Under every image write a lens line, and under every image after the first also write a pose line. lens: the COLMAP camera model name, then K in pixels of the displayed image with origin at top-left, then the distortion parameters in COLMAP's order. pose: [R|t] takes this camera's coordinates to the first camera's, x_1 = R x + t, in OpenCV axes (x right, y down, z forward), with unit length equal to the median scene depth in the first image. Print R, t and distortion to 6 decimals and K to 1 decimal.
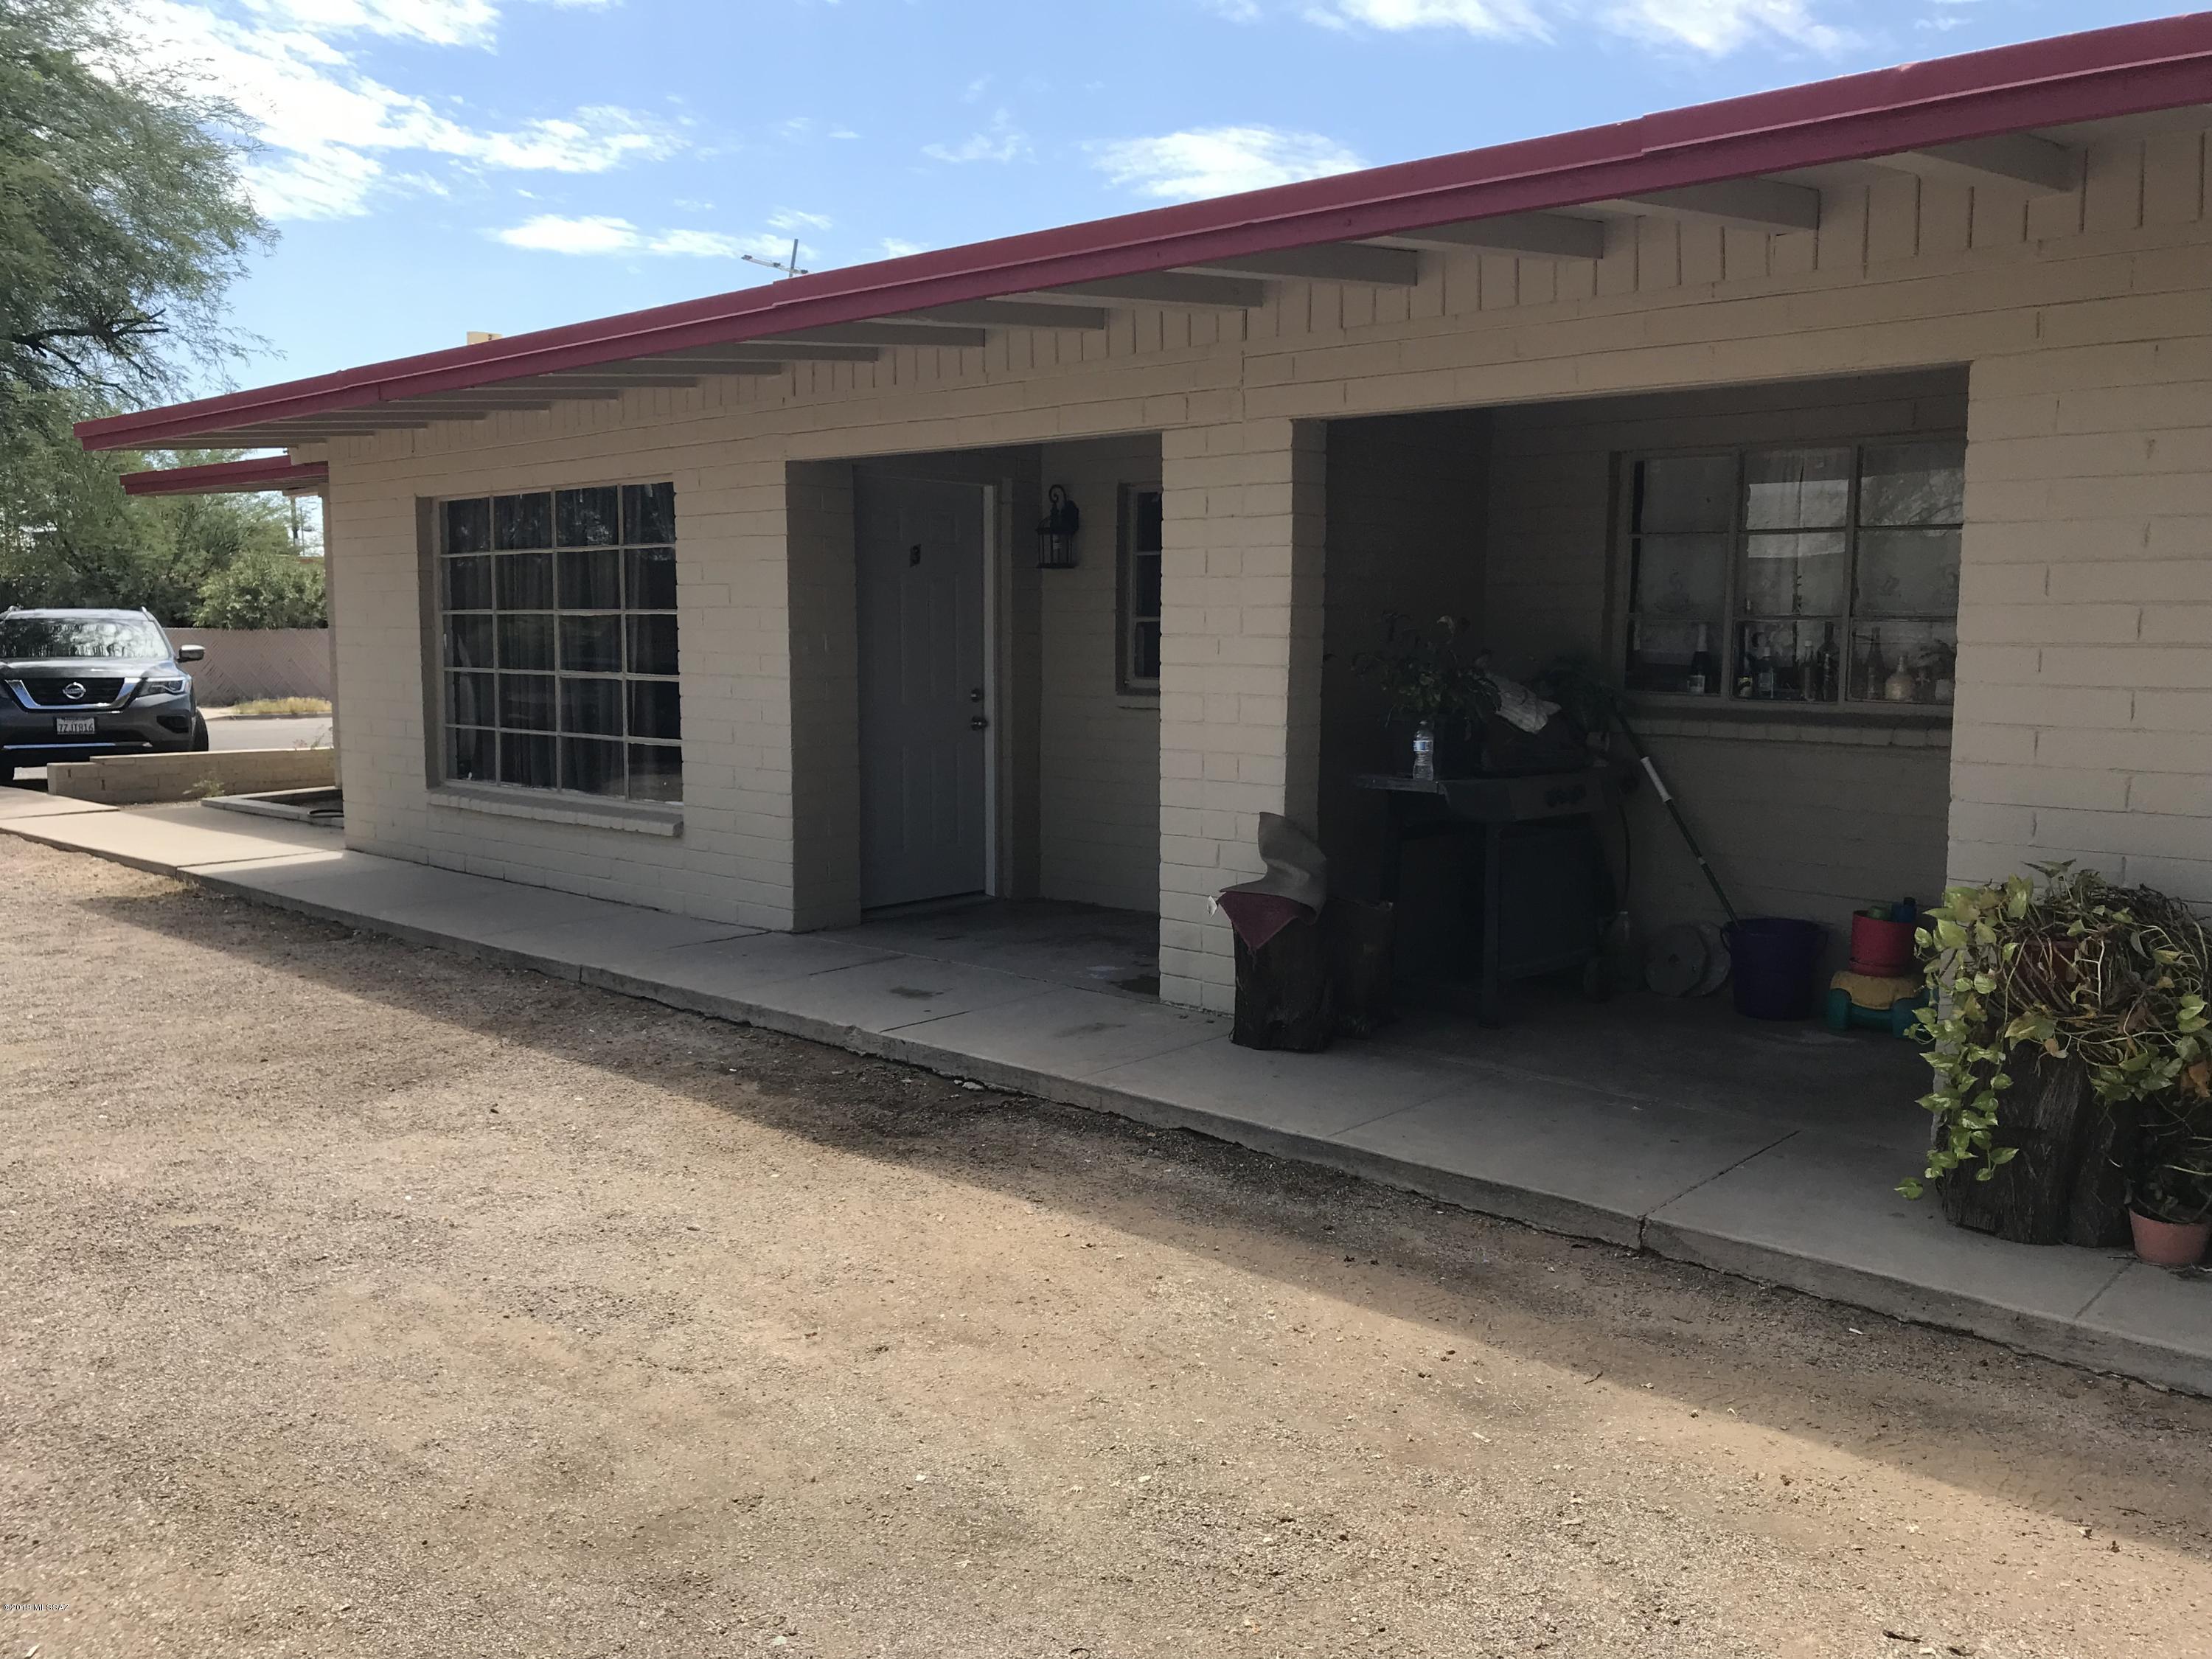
lens RADIAL K [[1797.4, 0, 1106.0], [0, 1797.4, 829.5], [0, 0, 1]] dist [0.052184, -0.106744]
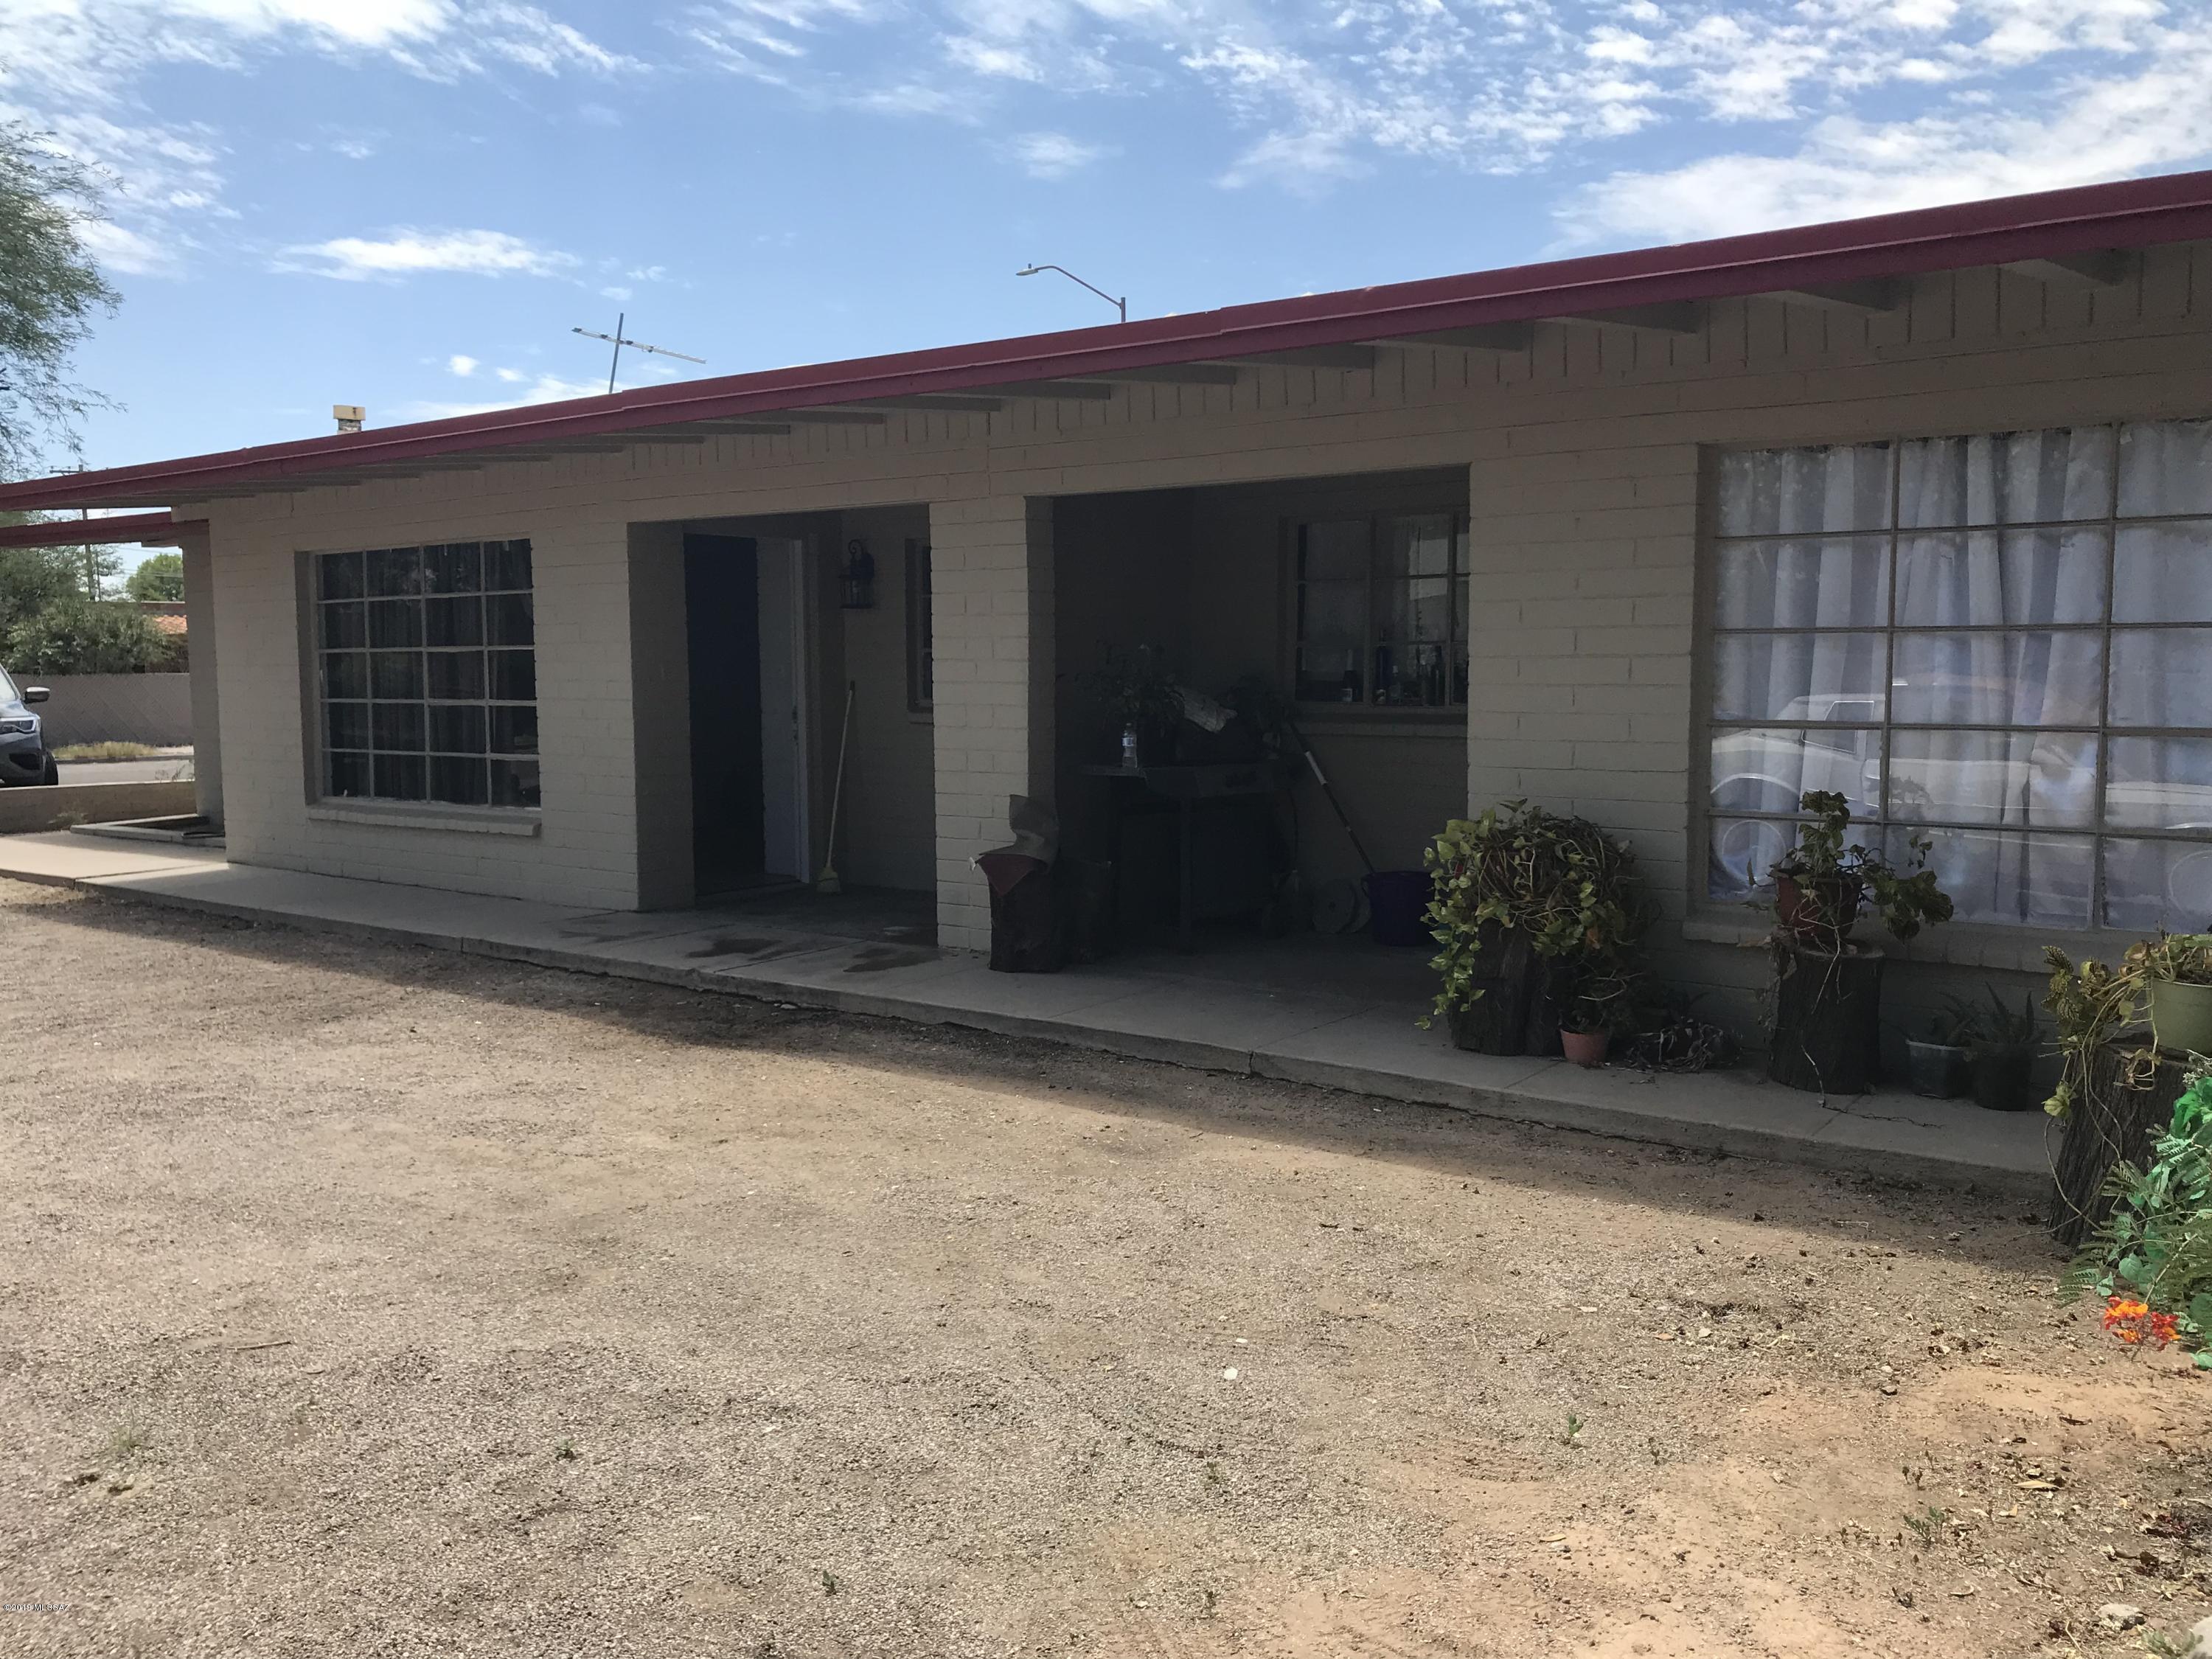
lens RADIAL K [[1797.4, 0, 1106.0], [0, 1797.4, 829.5], [0, 0, 1]] dist [0.052184, -0.106744]
pose [[0.995324, -0.019020, 0.094696, 0.032317], [0.020967, 0.999588, -0.019611, 0.043514], [-0.094284, 0.021505, 0.995313, -0.309666]]
